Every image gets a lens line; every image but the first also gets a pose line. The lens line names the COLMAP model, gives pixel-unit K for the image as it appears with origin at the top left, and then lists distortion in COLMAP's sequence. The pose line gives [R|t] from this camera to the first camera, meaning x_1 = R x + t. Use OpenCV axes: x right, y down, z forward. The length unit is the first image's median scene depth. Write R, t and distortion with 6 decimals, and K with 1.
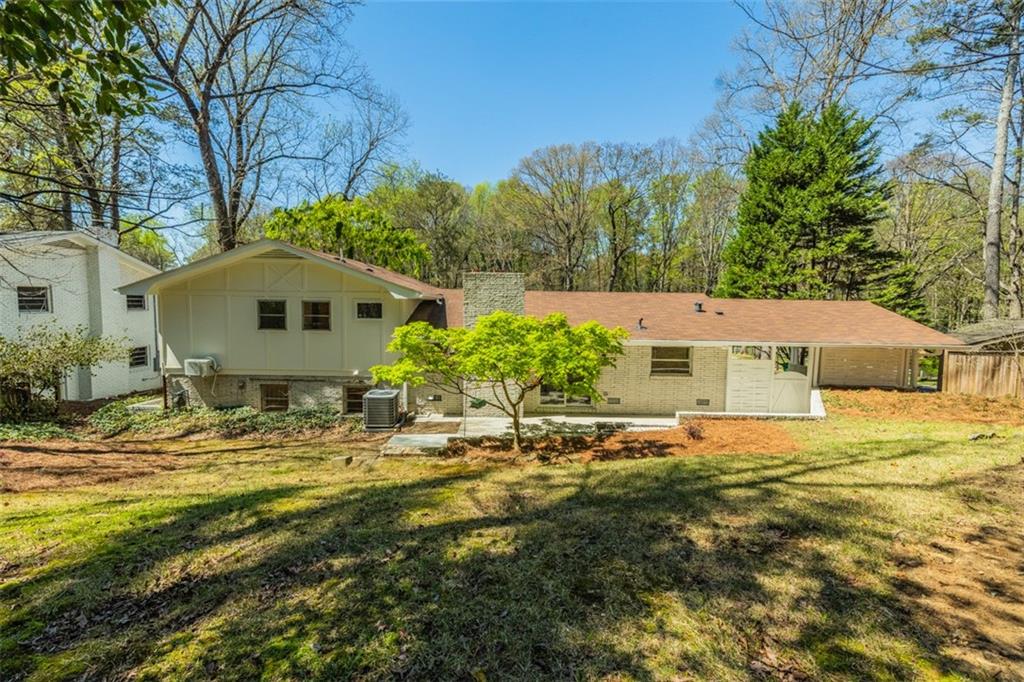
lens RADIAL K [[435.0, 0, 511.3], [0, 435.0, 326.8], [0, 0, 1]] dist [0.000427, 0.000075]
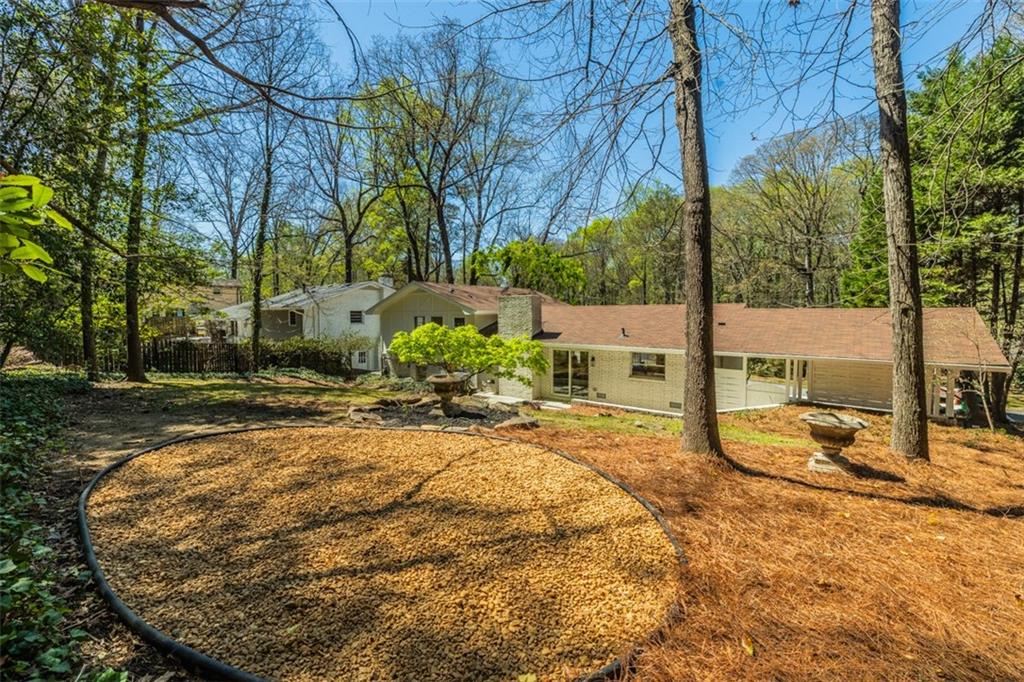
lens RADIAL K [[435.0, 0, 511.3], [0, 435.0, 326.8], [0, 0, 1]] dist [0.000427, 0.000075]
pose [[0.778002, 0.003642, -0.628251, 0.802949], [-0.017622, 0.999716, -0.016028, 0.000737], [0.628015, 0.023541, 0.777845, -0.115298]]
